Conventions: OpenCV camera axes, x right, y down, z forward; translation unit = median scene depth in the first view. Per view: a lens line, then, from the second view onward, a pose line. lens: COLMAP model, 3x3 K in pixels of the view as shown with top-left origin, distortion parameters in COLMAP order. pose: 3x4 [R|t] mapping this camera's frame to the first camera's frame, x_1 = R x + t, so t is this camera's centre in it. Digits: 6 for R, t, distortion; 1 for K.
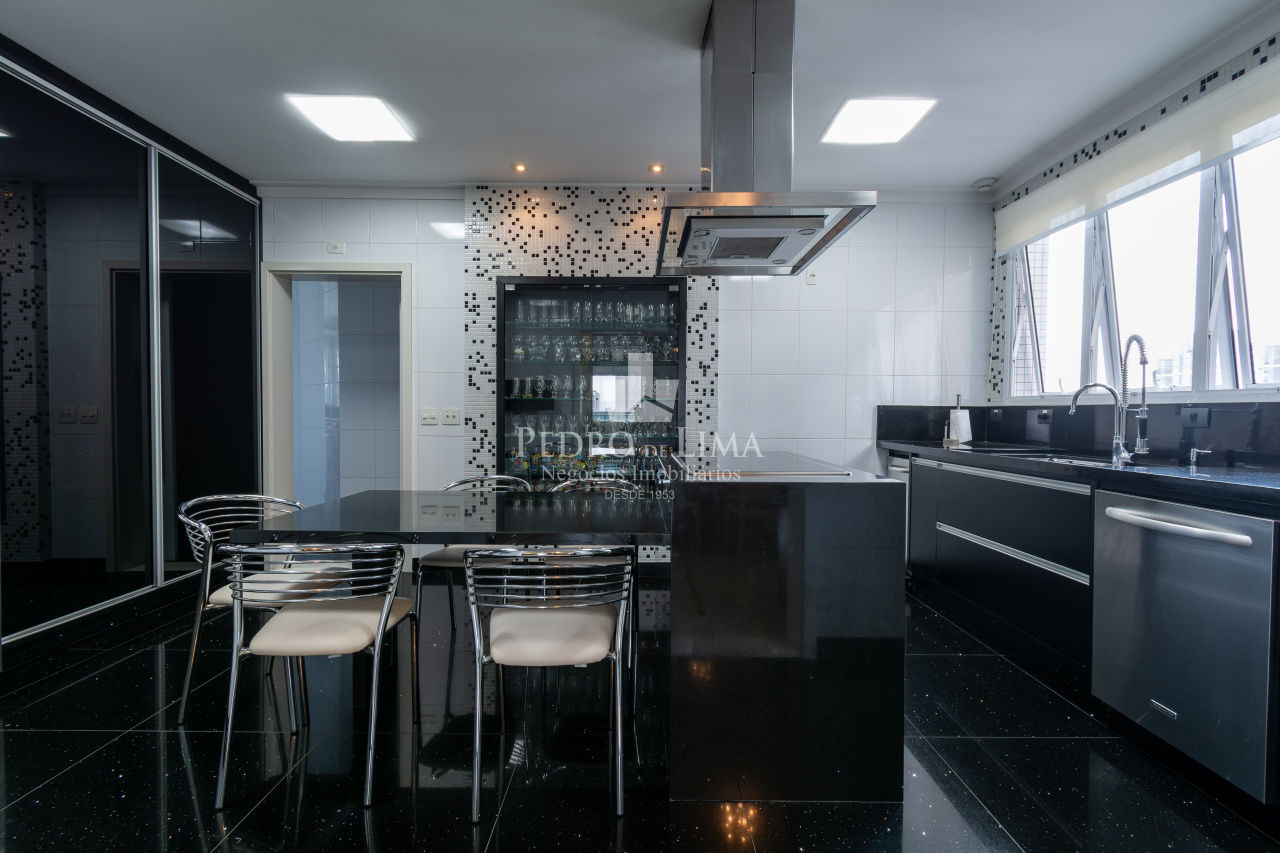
lens RADIAL K [[579.4, 0, 640.8], [0, 579.4, 424.7], [0, 0, 1]] dist [0.005655, -0.003765]
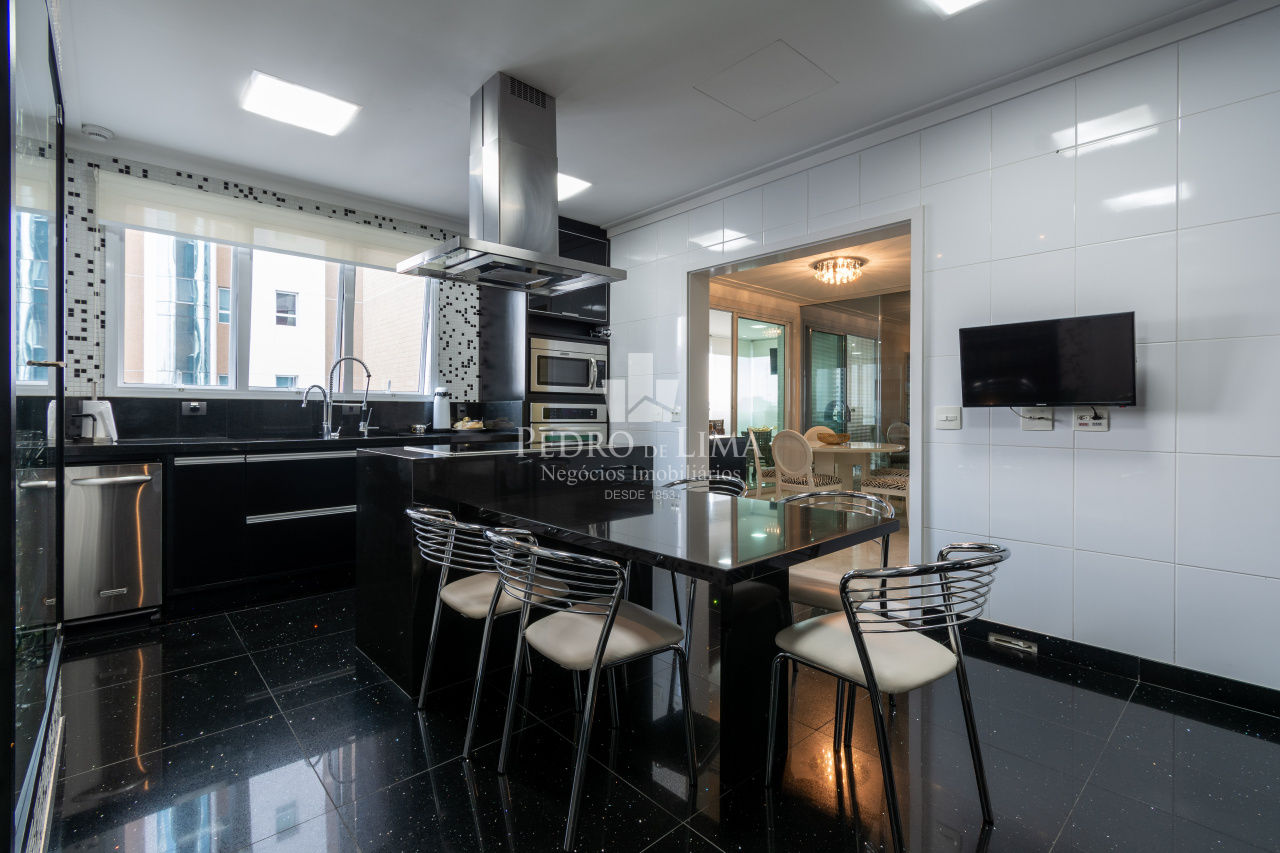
lens RADIAL K [[579.4, 0, 639.9], [0, 579.4, 414.5], [0, 0, 1]] dist [0.005655, -0.003765]
pose [[-0.681232, -0.014737, 0.731919, -0.669460], [0.007583, 0.999602, 0.027185, -0.027623], [-0.732028, 0.024069, -0.680849, 1.195183]]
